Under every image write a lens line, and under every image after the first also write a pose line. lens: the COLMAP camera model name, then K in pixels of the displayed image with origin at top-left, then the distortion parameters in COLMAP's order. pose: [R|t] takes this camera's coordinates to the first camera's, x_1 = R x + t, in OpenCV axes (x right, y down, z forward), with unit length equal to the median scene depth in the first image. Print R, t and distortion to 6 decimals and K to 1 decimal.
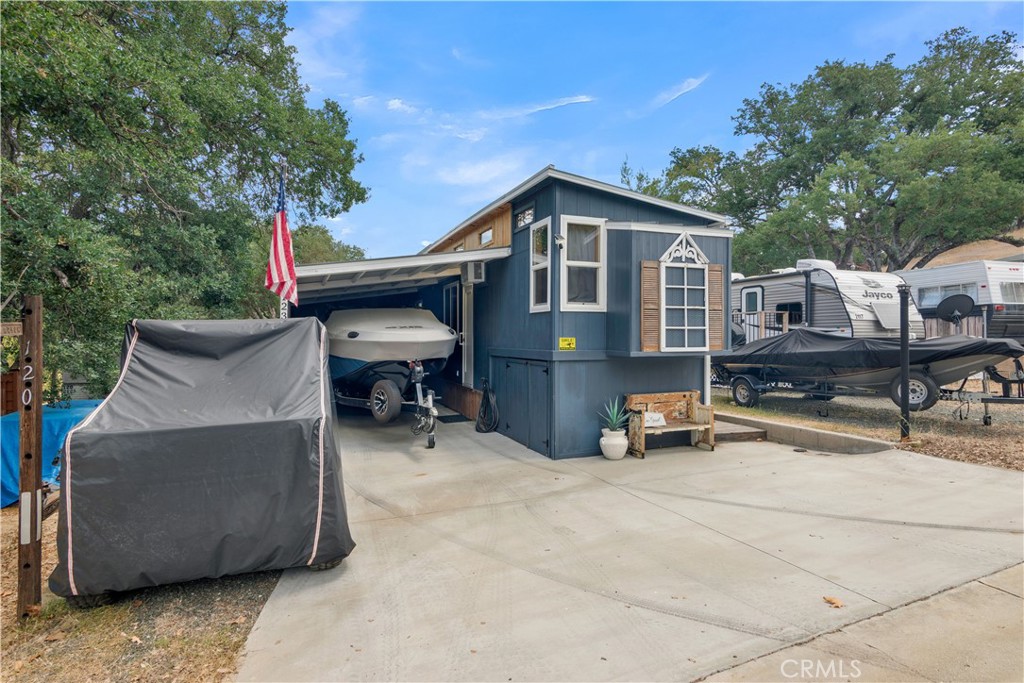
lens RADIAL K [[525.8, 0, 510.1], [0, 525.8, 339.8], [0, 0, 1]] dist [0.013107, 0.000783]
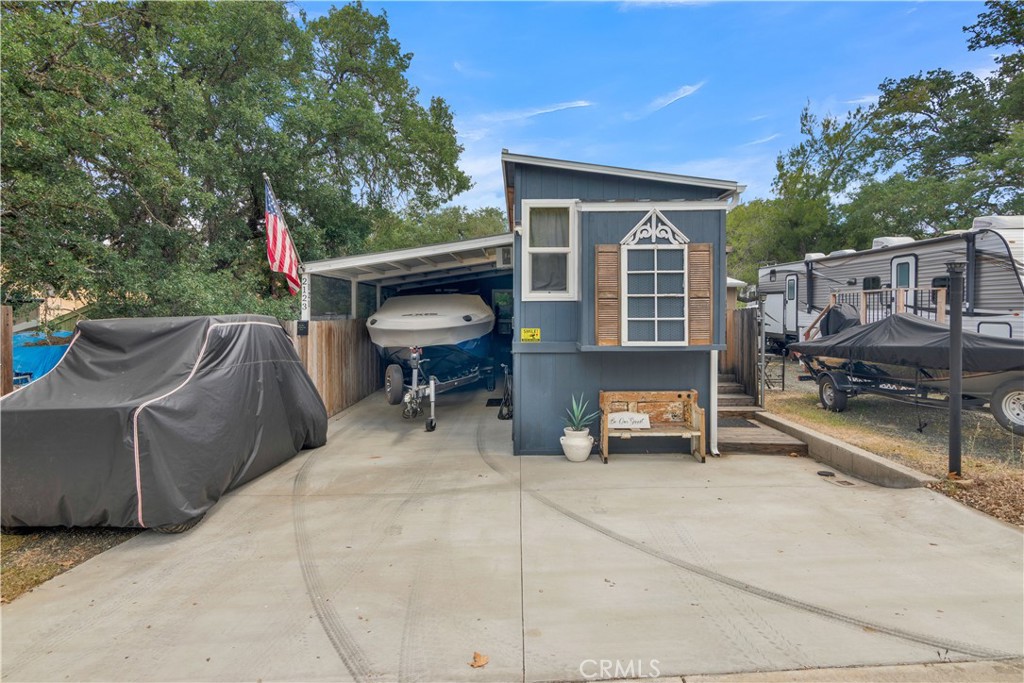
lens RADIAL K [[525.8, 0, 484.9], [0, 525.8, 323.7], [0, 0, 1]] dist [0.013107, 0.000783]
pose [[0.927647, 0.005244, -0.373422, 0.396081], [0.000826, 0.999870, 0.016092, -0.028888], [0.373458, -0.015236, 0.927522, 0.088686]]
